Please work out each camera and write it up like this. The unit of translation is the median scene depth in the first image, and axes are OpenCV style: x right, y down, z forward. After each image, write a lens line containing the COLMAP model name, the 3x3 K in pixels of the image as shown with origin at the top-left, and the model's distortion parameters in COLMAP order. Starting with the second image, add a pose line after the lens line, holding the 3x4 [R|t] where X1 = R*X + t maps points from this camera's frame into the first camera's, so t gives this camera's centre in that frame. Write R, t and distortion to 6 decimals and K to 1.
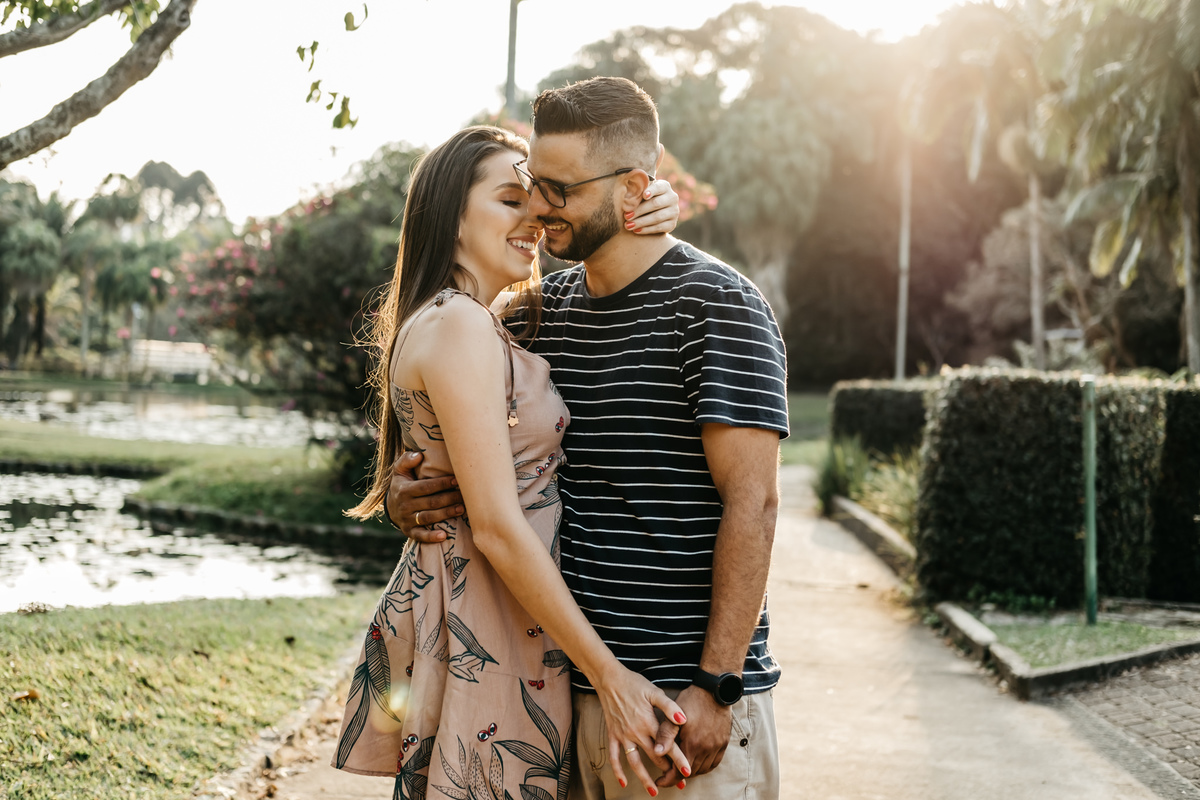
lens RADIAL K [[1893.5, 0, 600.0], [0, 1893.5, 400.0], [0, 0, 1]] dist [0.014018, -0.181680]
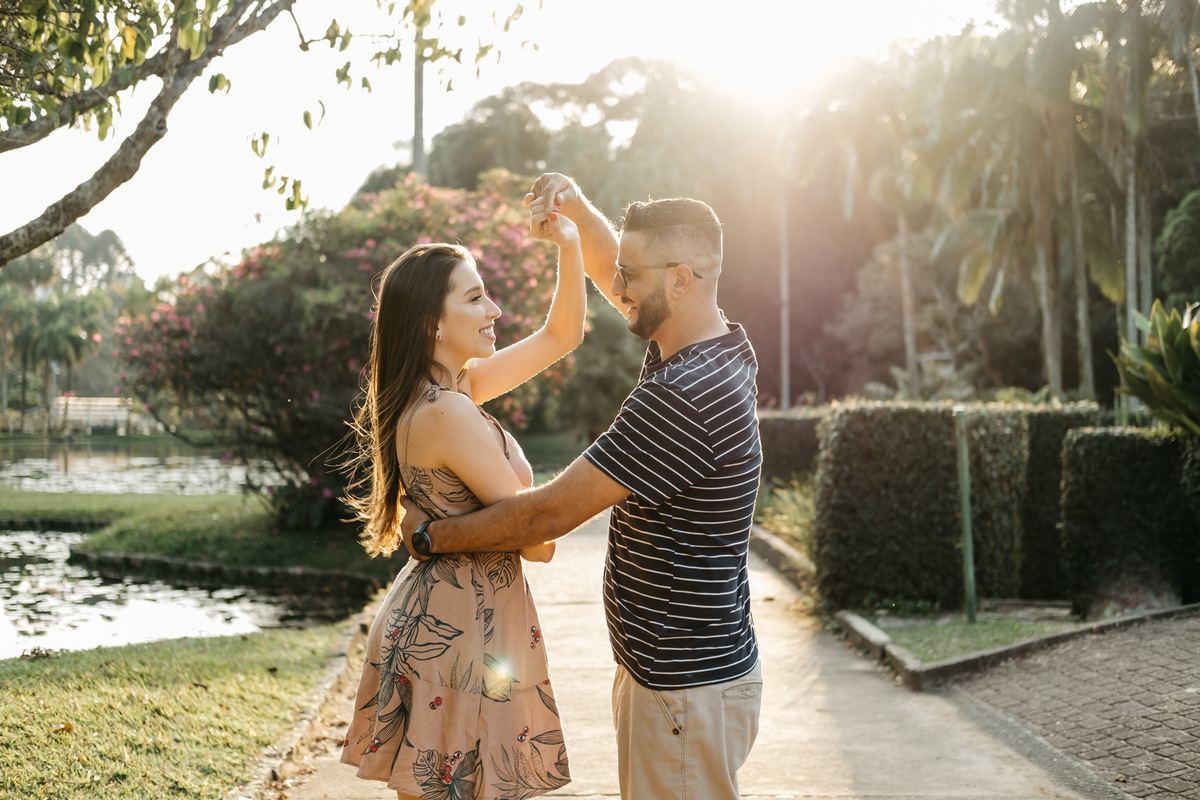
lens RADIAL K [[1893.5, 0, 600.0], [0, 1893.5, 400.0], [0, 0, 1]] dist [0.014018, -0.181680]
pose [[0.997067, -0.040313, 0.065050, -0.031329], [0.041152, 0.999085, -0.011618, -0.011315], [-0.064523, 0.014261, 0.997814, -0.120869]]
